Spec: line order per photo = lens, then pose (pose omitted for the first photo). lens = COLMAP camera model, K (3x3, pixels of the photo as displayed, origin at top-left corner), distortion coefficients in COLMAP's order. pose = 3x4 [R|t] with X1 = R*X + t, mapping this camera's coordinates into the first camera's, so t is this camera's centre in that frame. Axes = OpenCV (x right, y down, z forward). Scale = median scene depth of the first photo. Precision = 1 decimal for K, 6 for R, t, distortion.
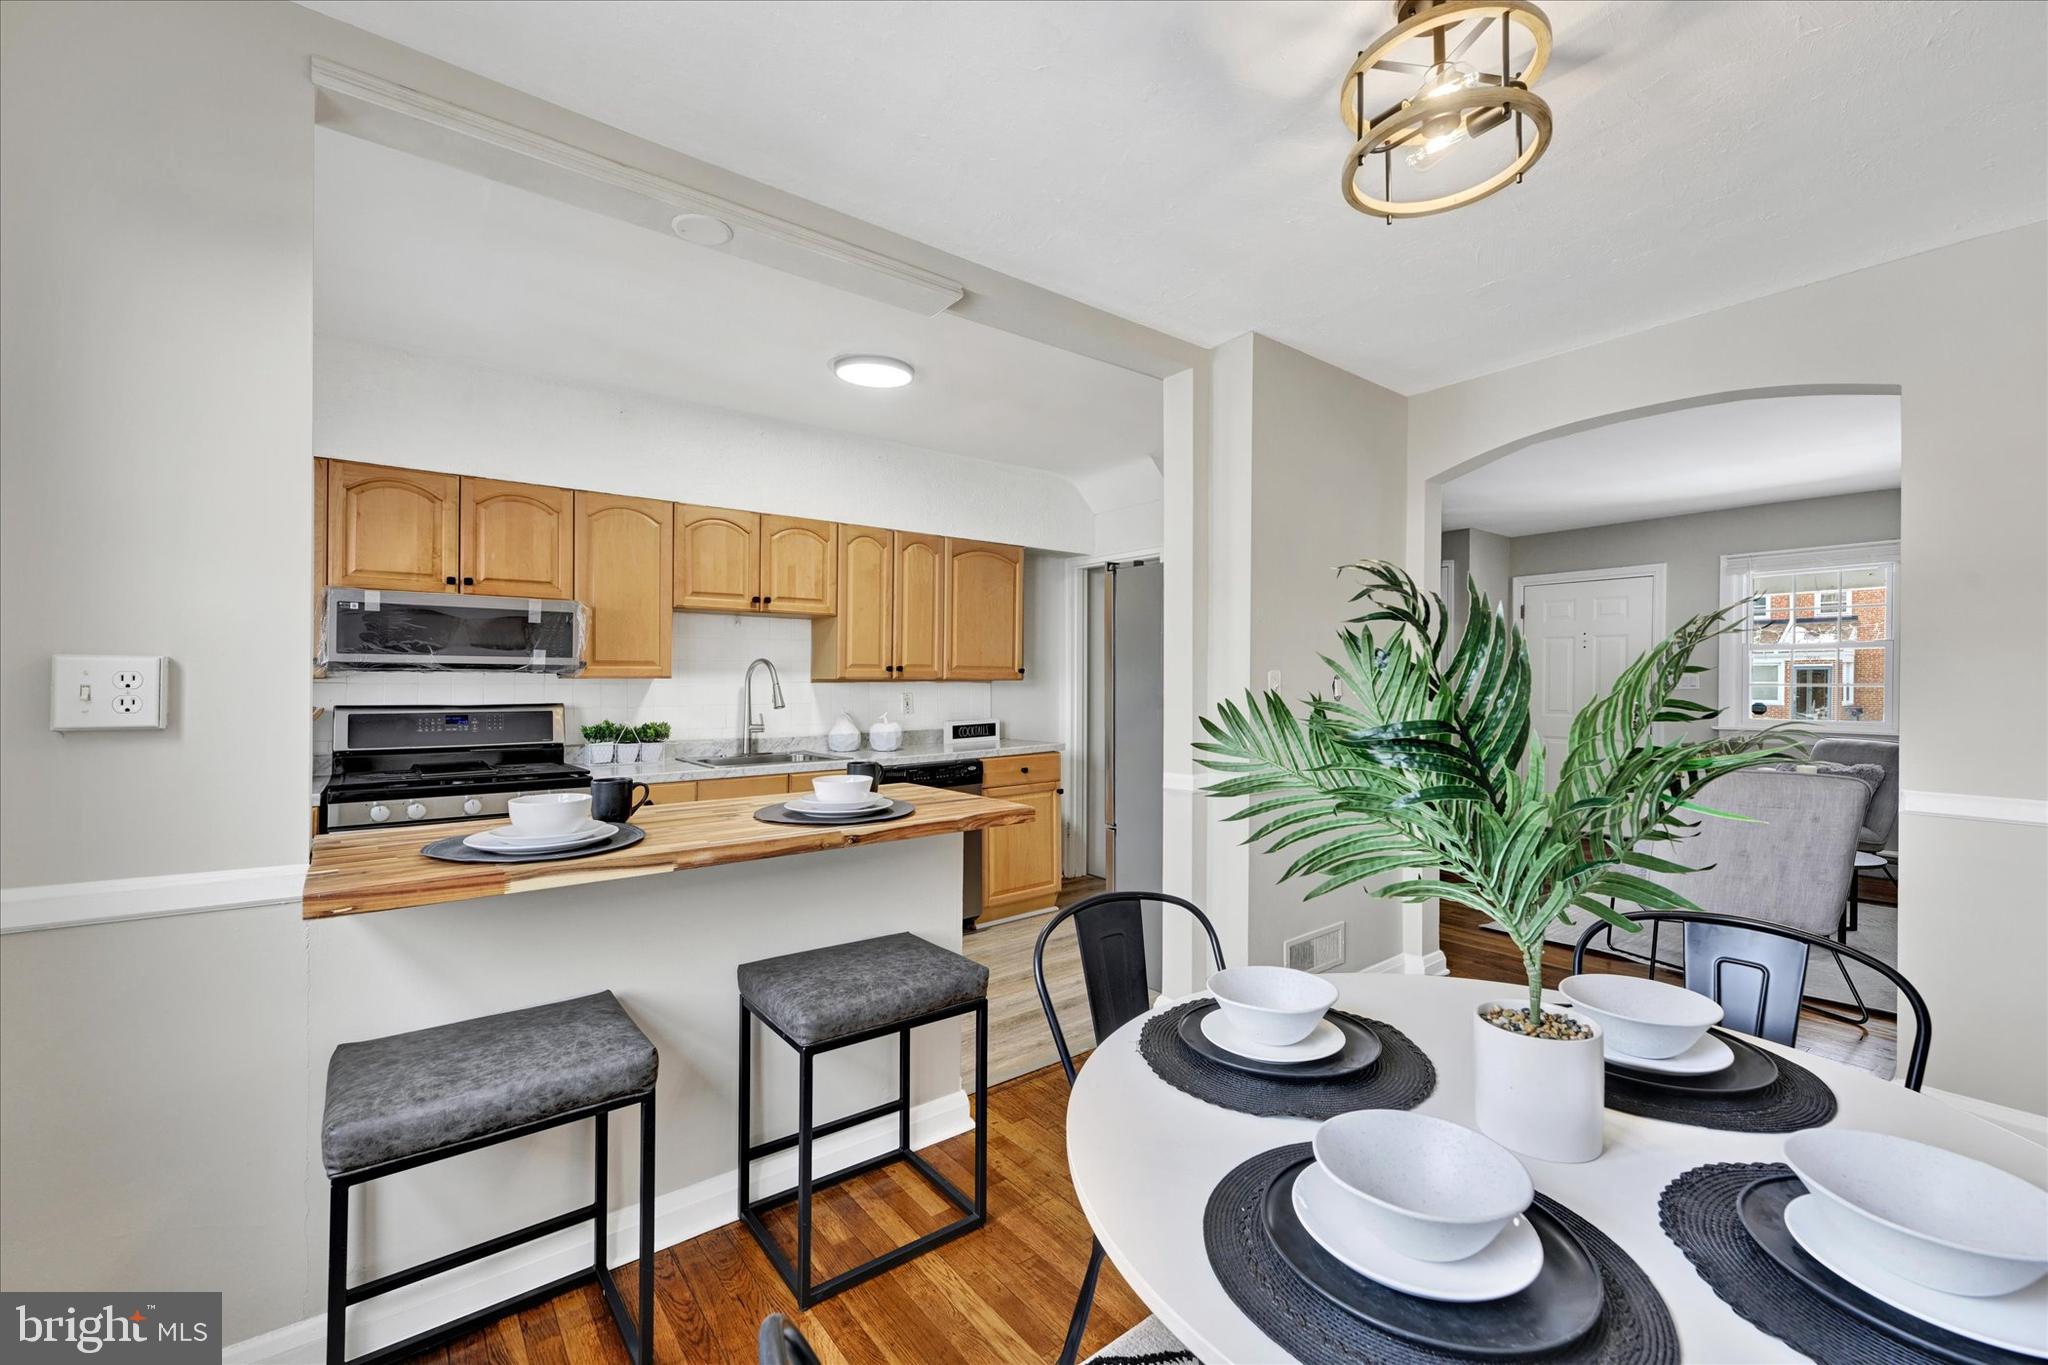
lens RADIAL K [[843.6, 0, 1021.5], [0, 843.6, 676.1], [0, 0, 1]] dist [-0.006994, 0.000203]
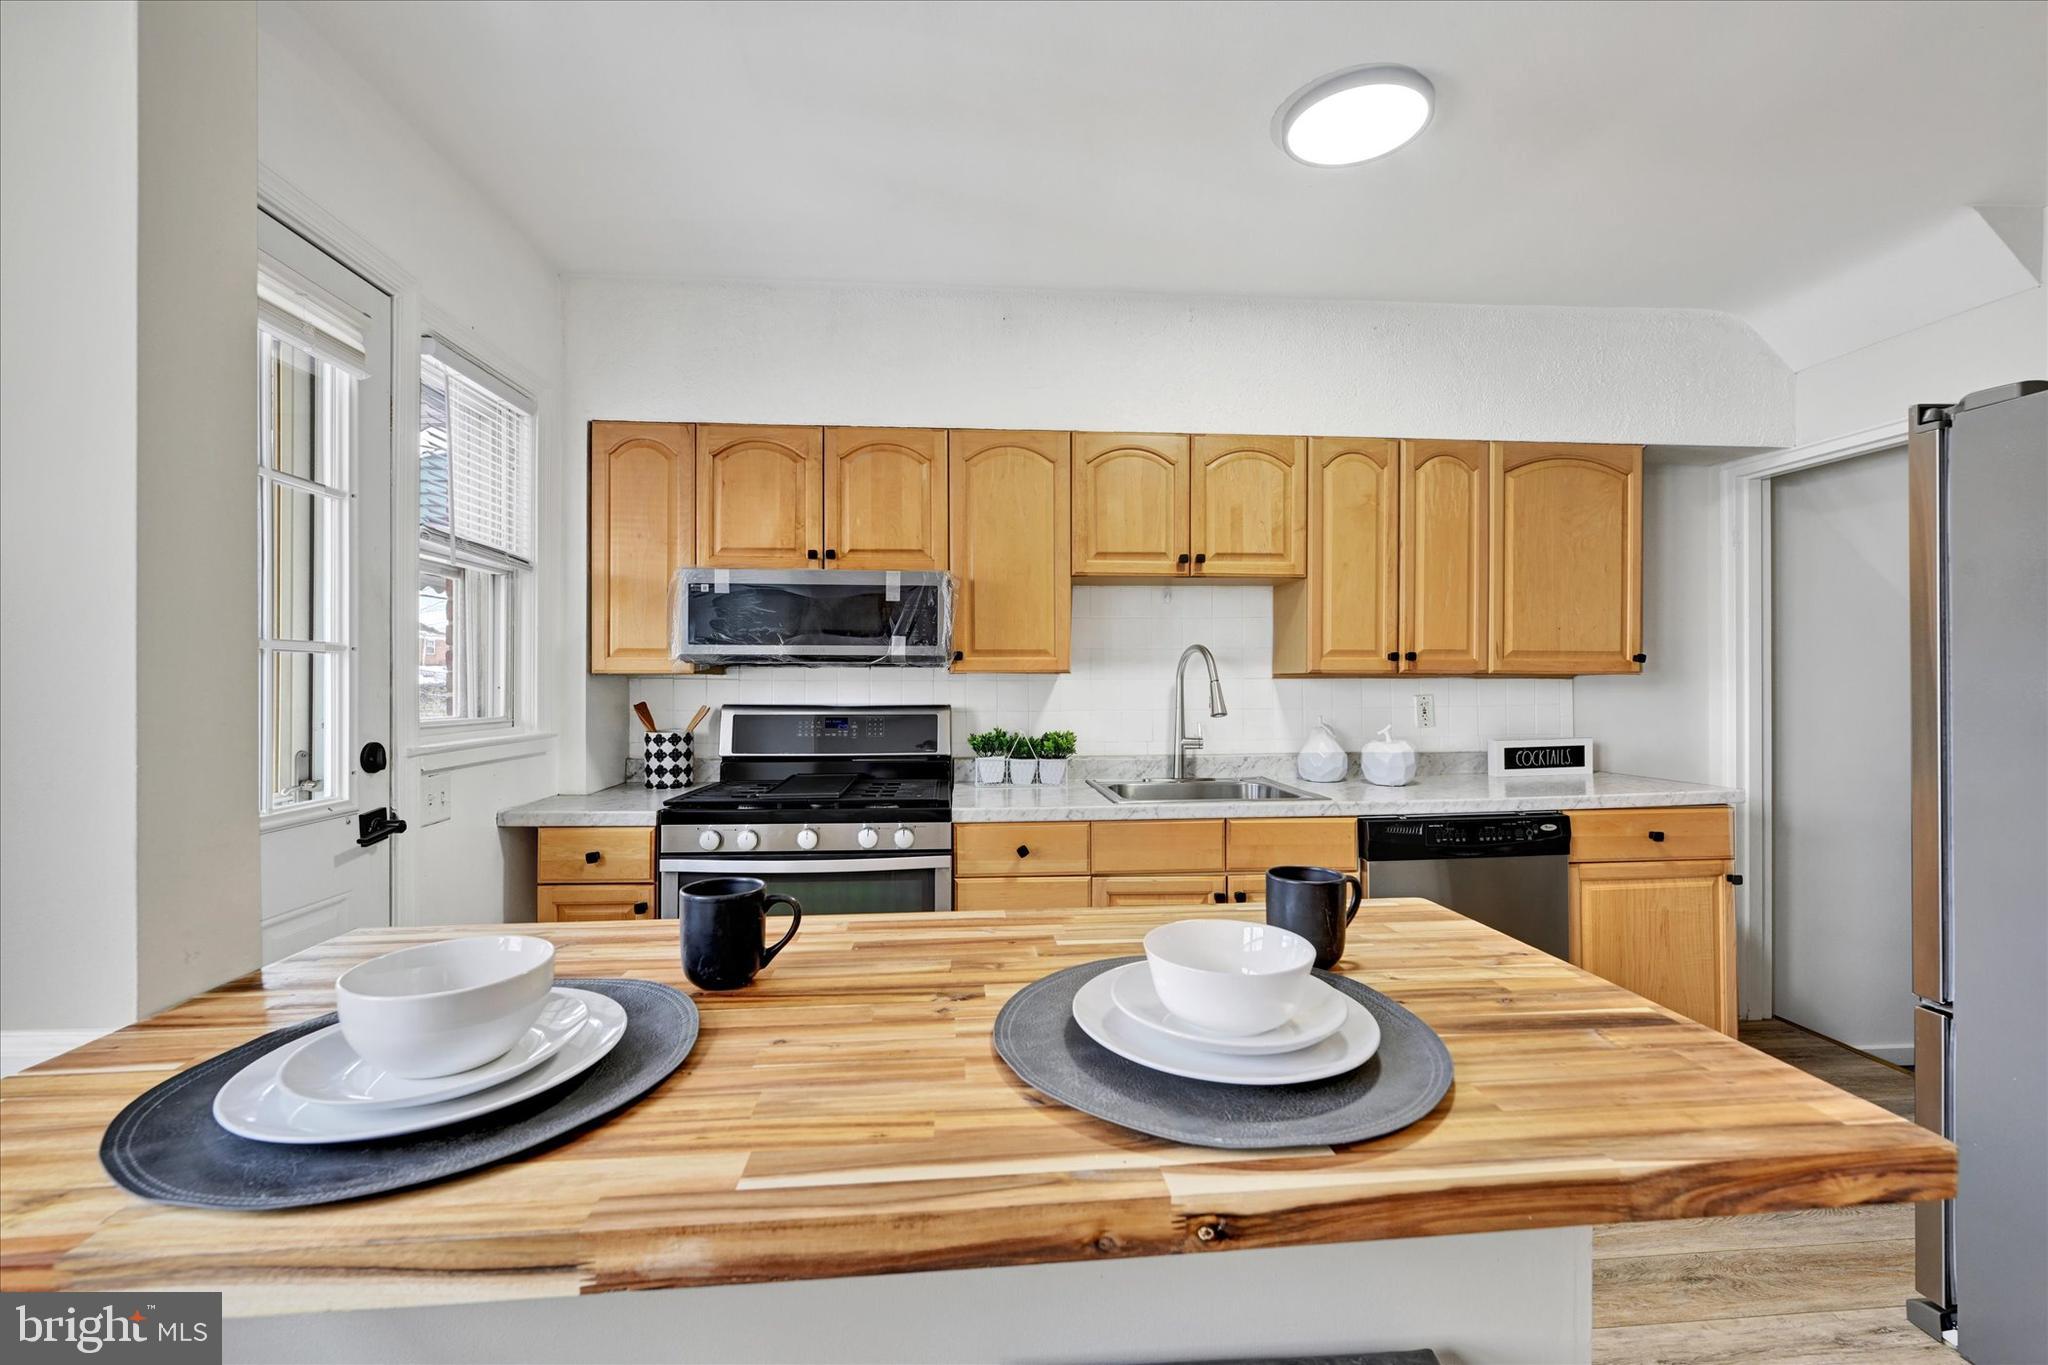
lens RADIAL K [[843.6, 0, 1021.5], [0, 843.6, 676.1], [0, 0, 1]] dist [-0.006994, 0.000203]
pose [[0.836350, -0.003386, -0.548185, -0.046864], [0.005036, 0.999986, 0.001506, 0.003790], [0.548173, -0.004021, 0.836356, 0.343458]]
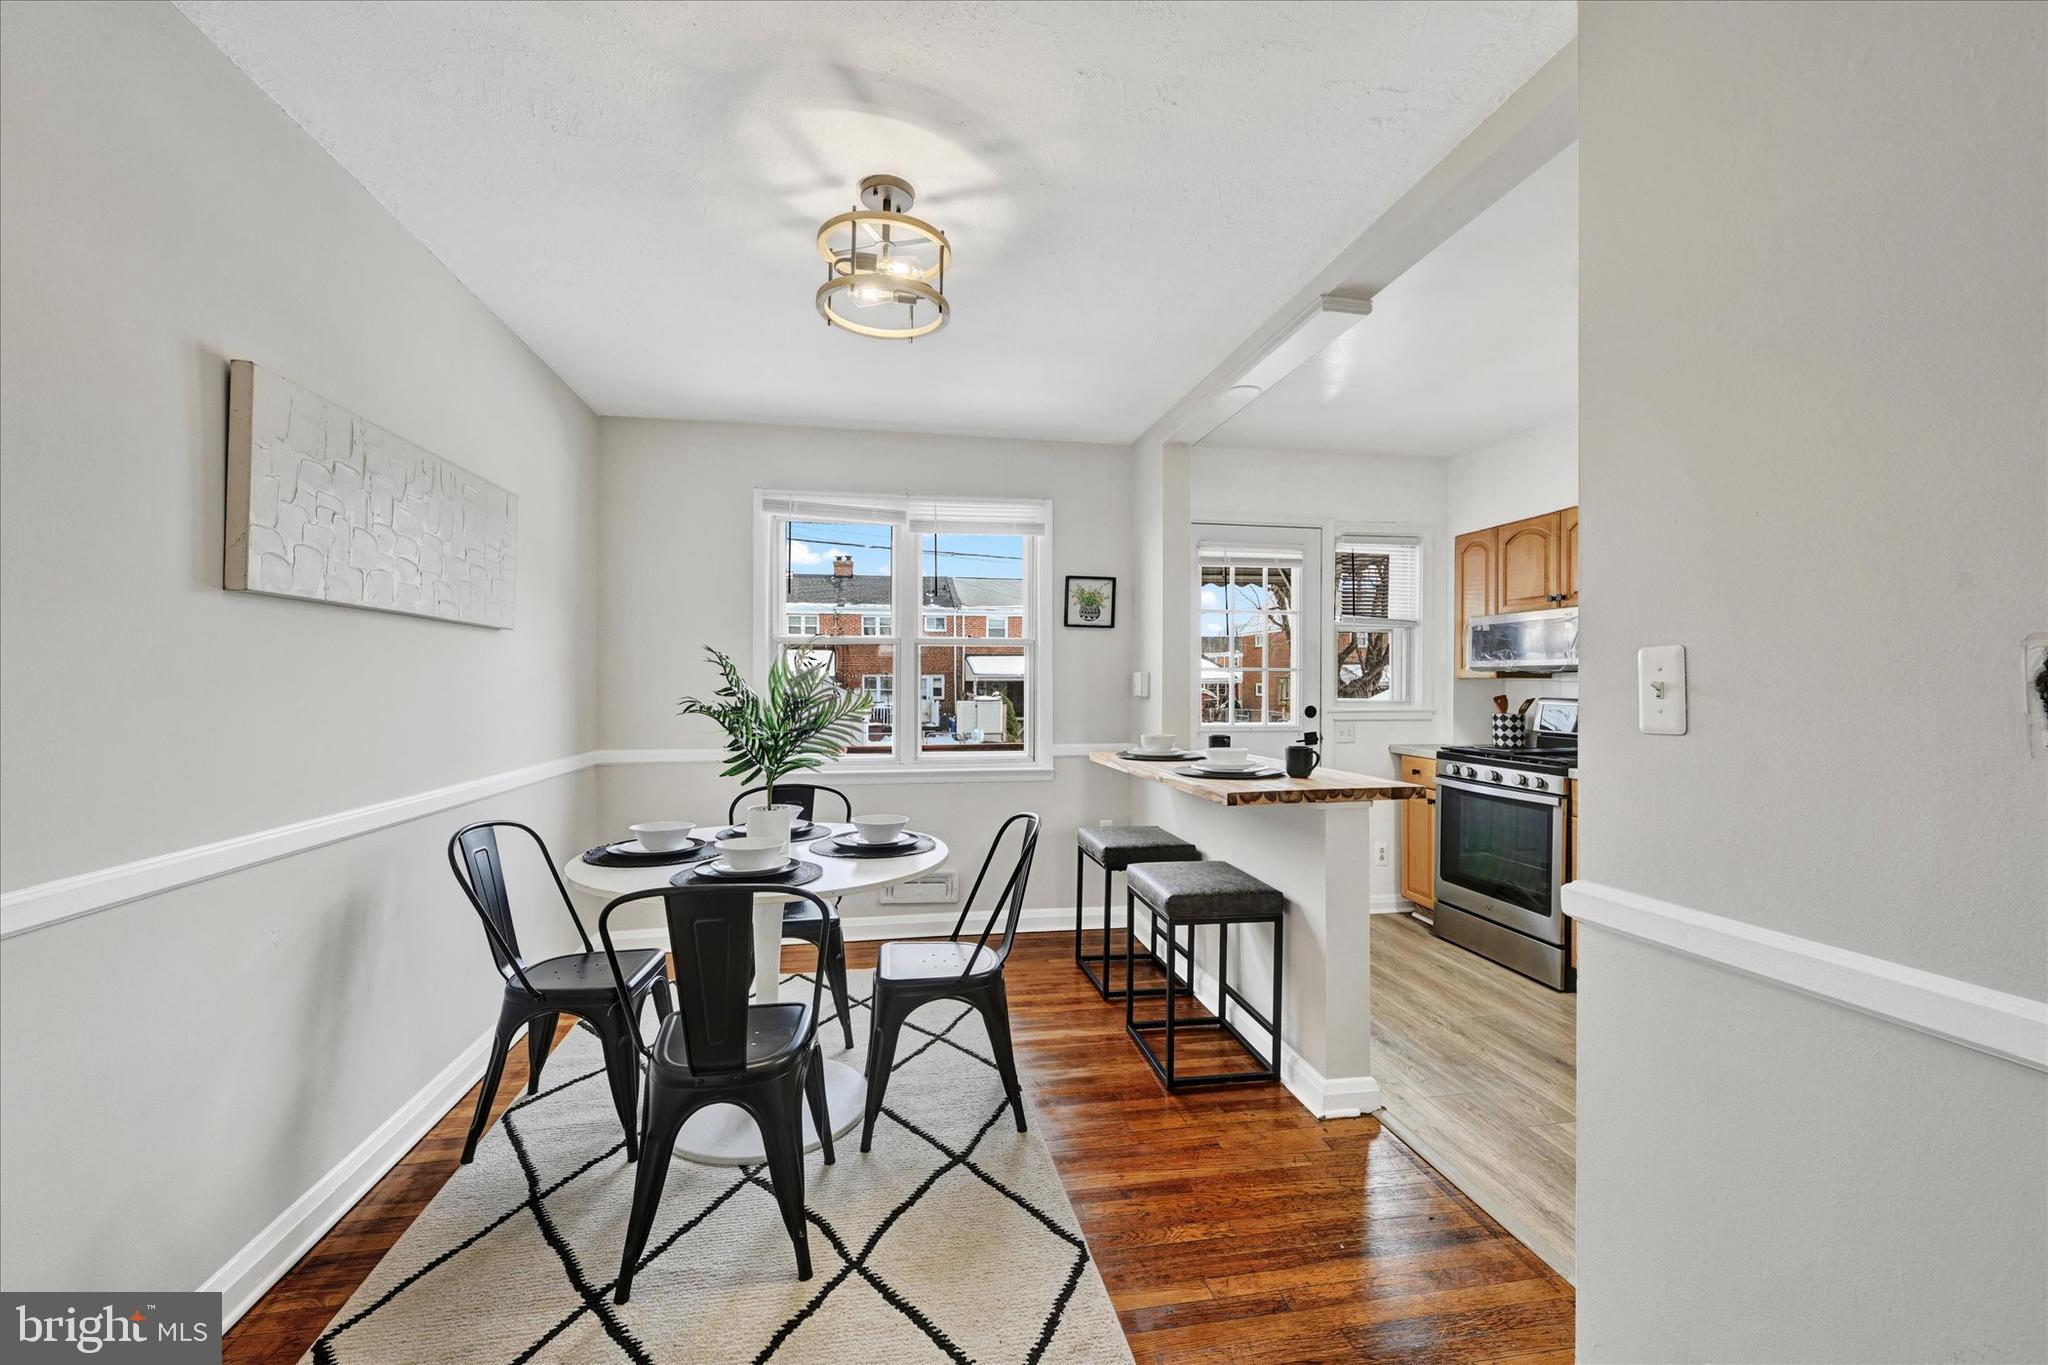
lens RADIAL K [[843.6, 0, 1021.5], [0, 843.6, 676.1], [0, 0, 1]] dist [-0.006994, 0.000203]
pose [[-0.464952, -0.005011, -0.885322, 0.636583], [0.008856, 0.999908, -0.010311, 0.005323], [0.885292, -0.012634, -0.464865, 0.717847]]
